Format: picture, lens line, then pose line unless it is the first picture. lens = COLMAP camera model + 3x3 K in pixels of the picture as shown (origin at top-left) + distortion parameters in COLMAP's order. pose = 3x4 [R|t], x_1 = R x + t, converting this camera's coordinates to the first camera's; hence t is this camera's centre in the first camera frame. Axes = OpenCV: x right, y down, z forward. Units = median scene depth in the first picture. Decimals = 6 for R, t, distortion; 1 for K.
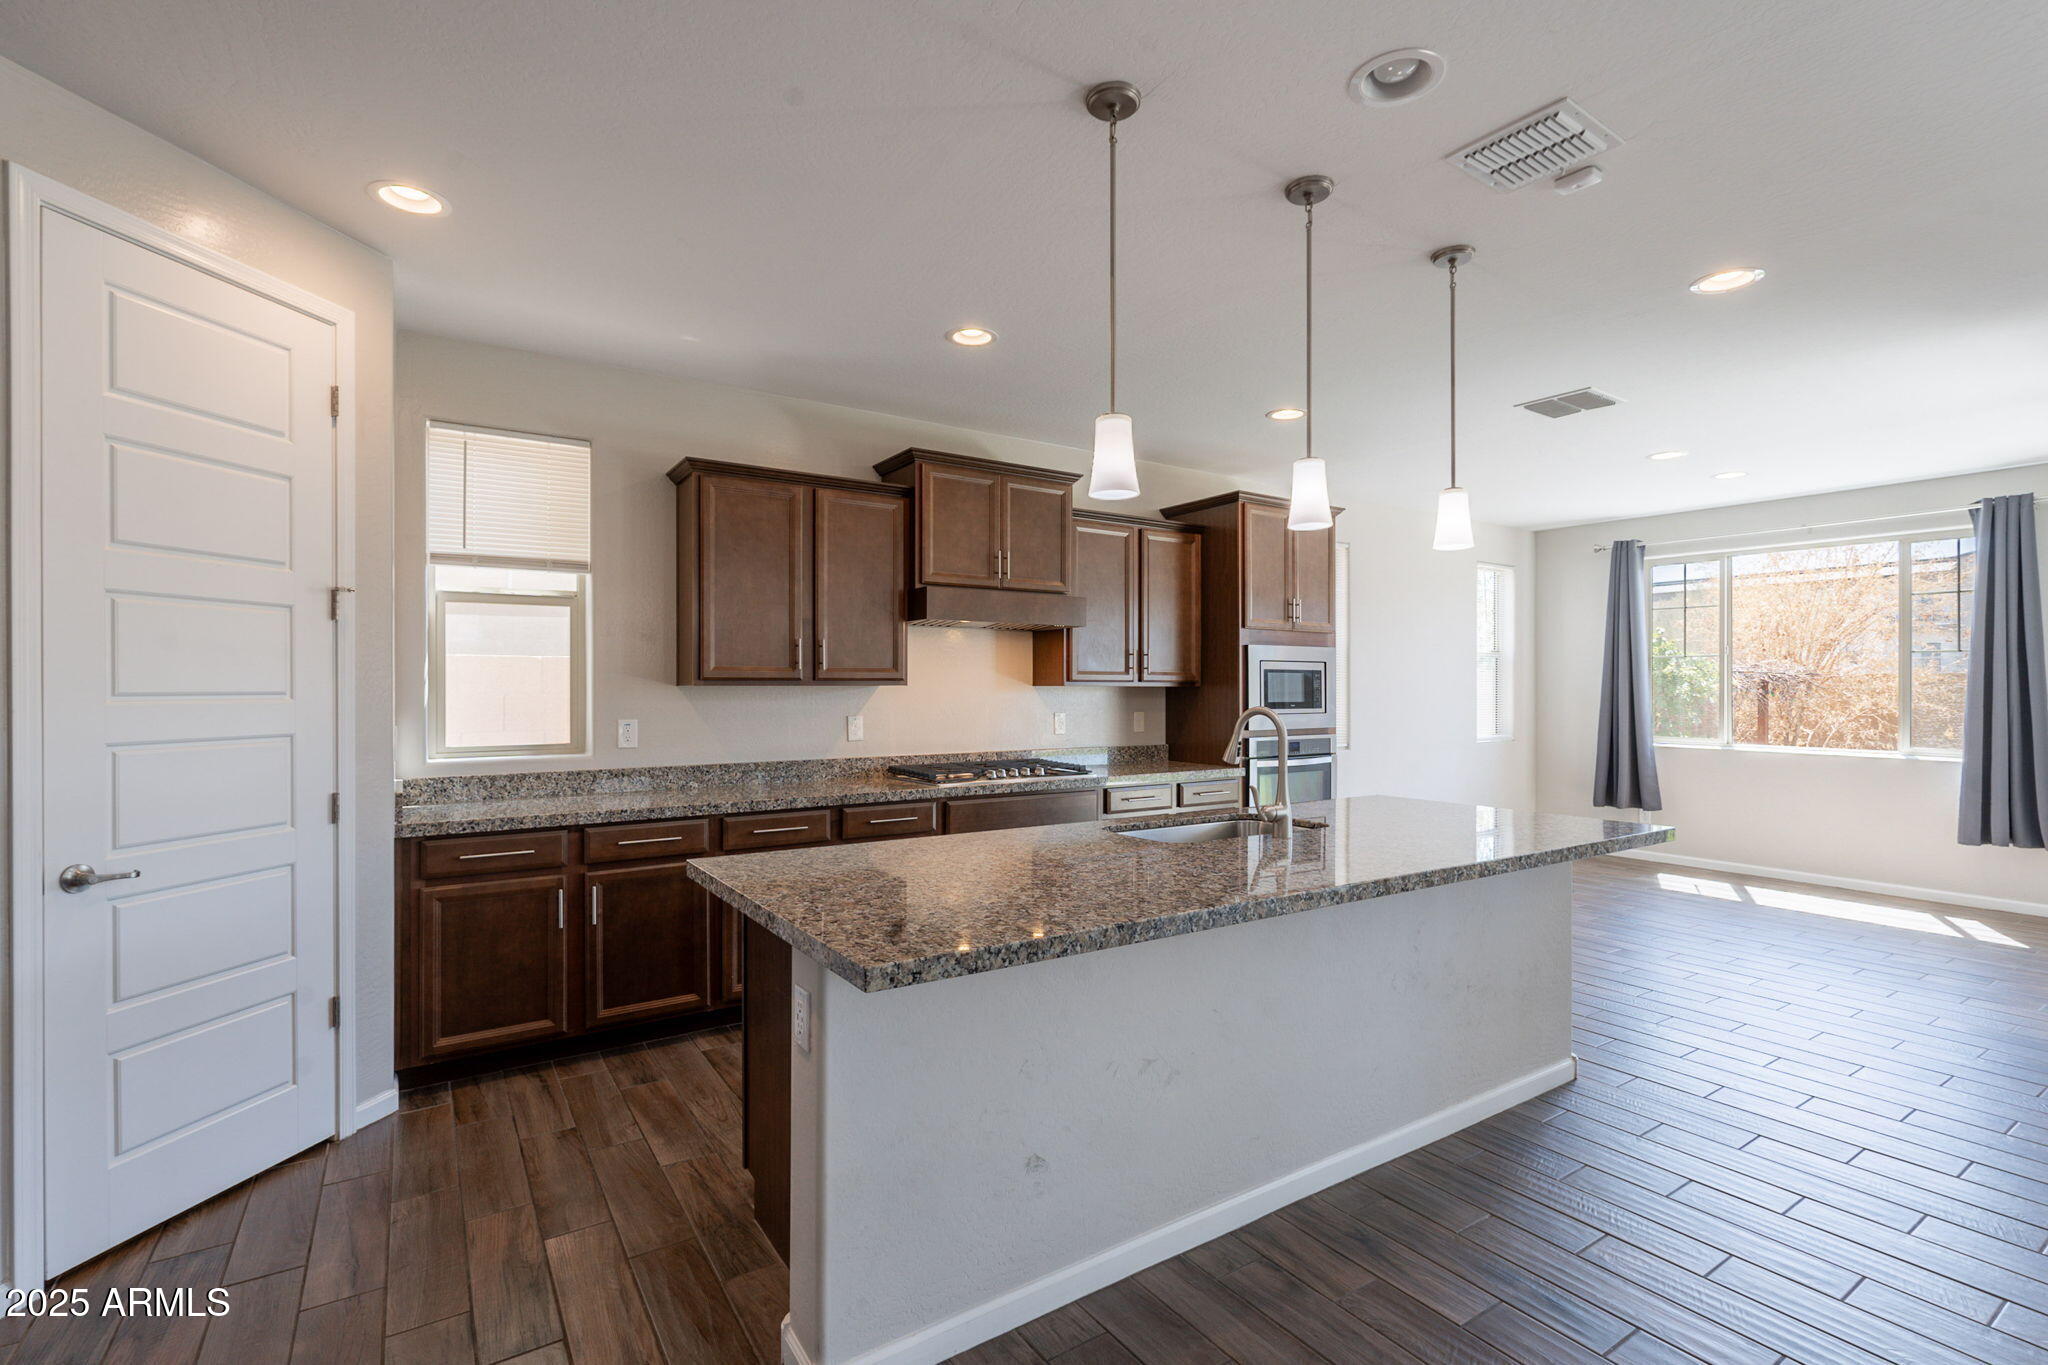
lens RADIAL K [[930.6, 0, 1018.5], [0, 930.6, 688.3], [0, 0, 1]] dist [-0.001549, -0.000059]
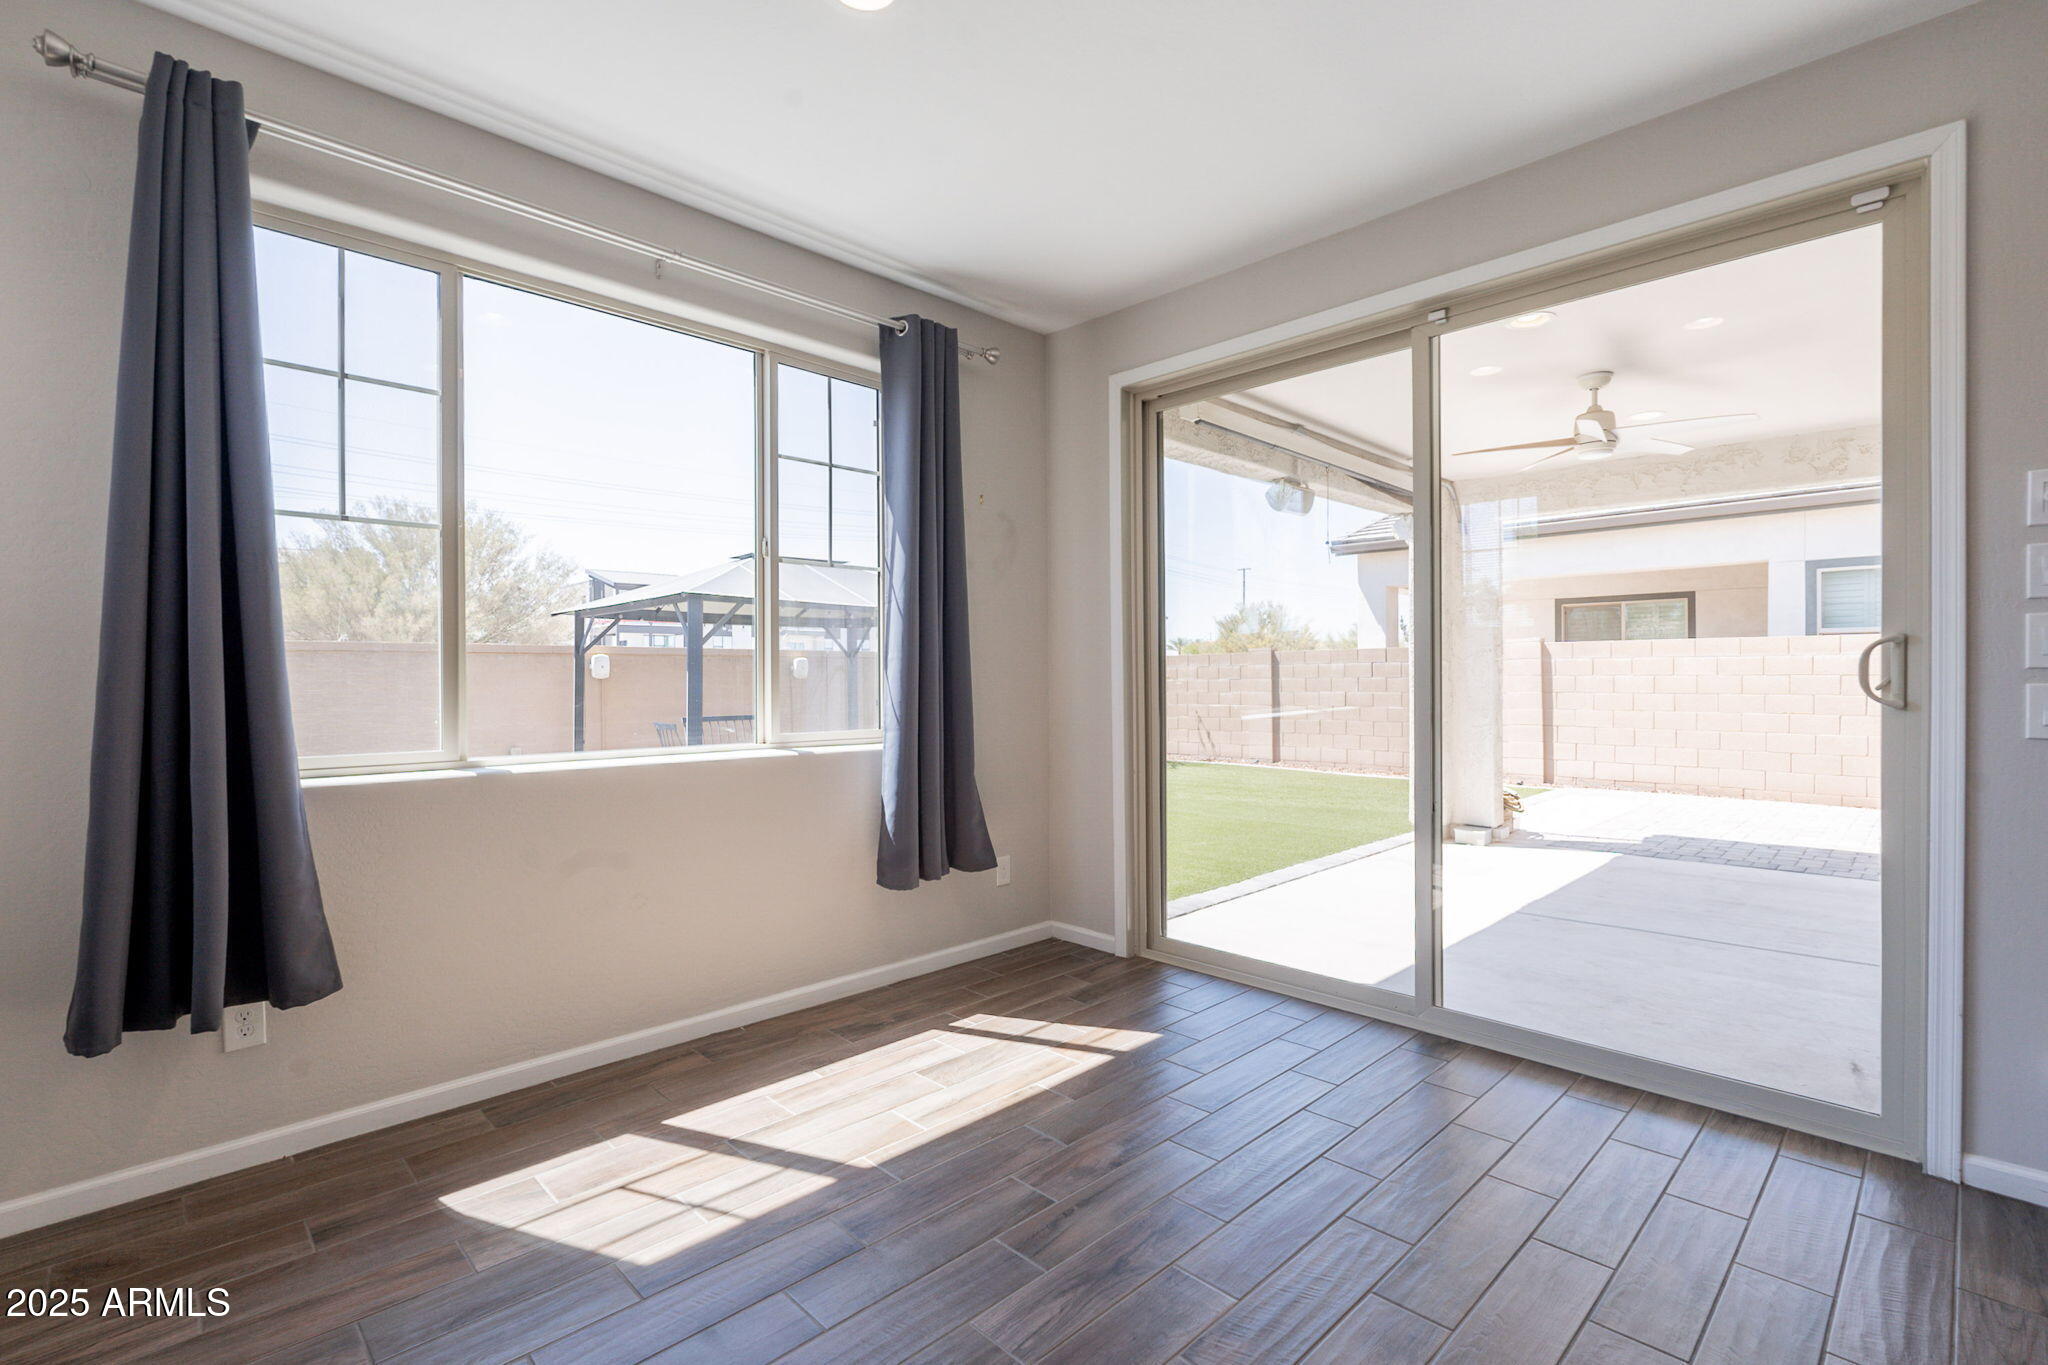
lens RADIAL K [[930.6, 0, 1009.0], [0, 930.6, 676.2], [0, 0, 1]] dist [-0.001549, -0.000059]
pose [[-0.192227, -0.002092, 0.981348, 0.620312], [0.004028, 0.999988, 0.002921, 0.044663], [-0.981342, 0.004514, -0.192216, 1.528056]]
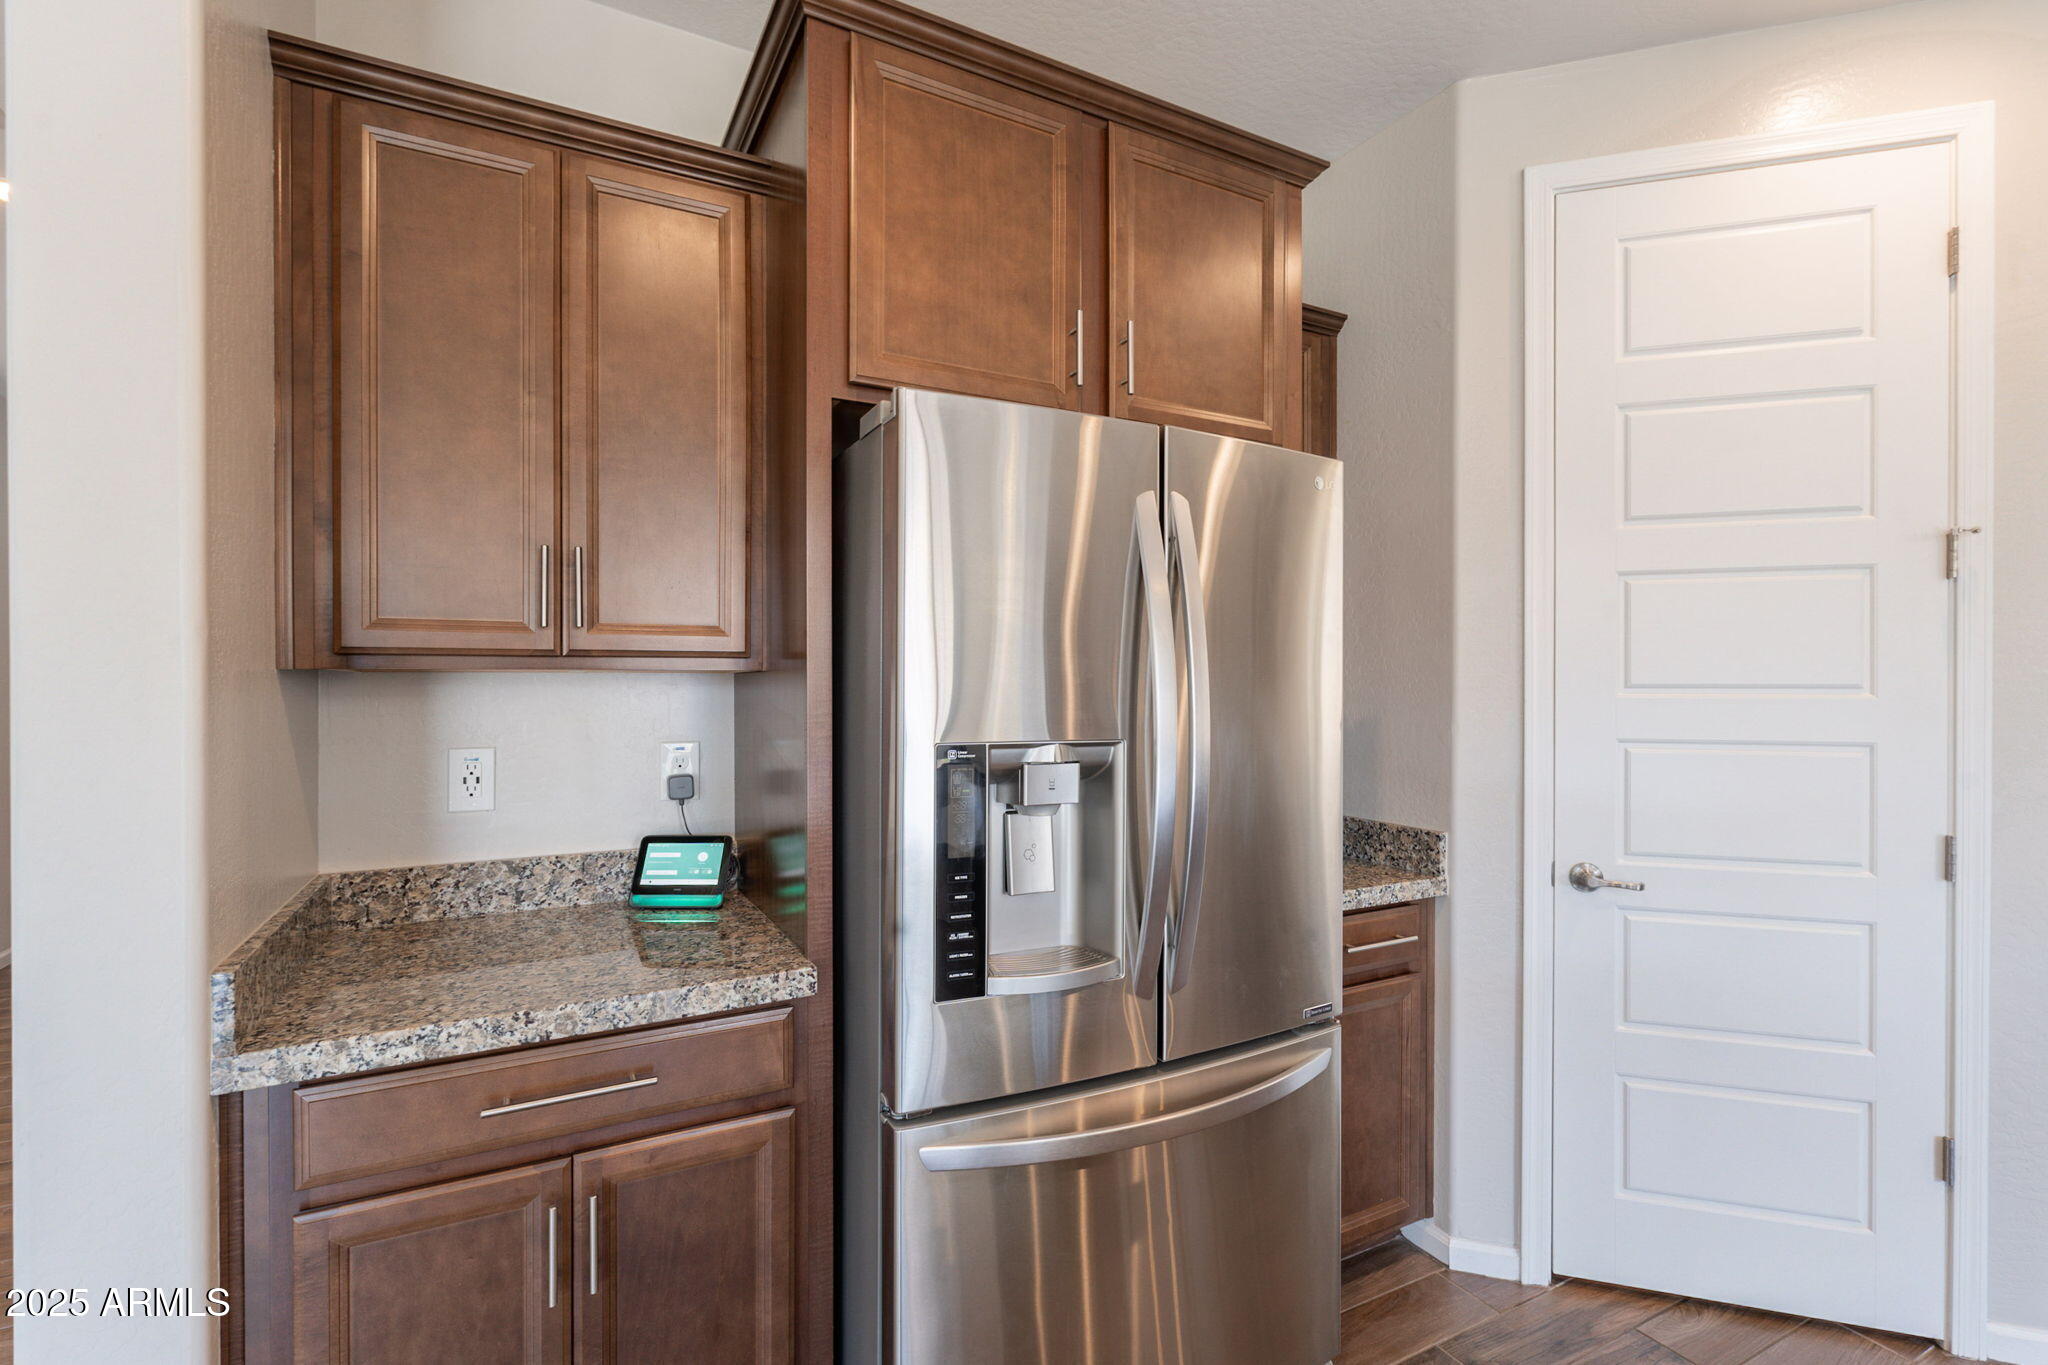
lens RADIAL K [[930.6, 0, 1016.5], [0, 930.6, 689.1], [0, 0, 1]] dist [-0.001549, -0.000059]
pose [[-0.097397, 0.006255, -0.995226, -0.000288], [-0.002953, 0.999974, 0.006574, 0.003119], [0.995241, 0.003579, -0.097376, 0.278337]]
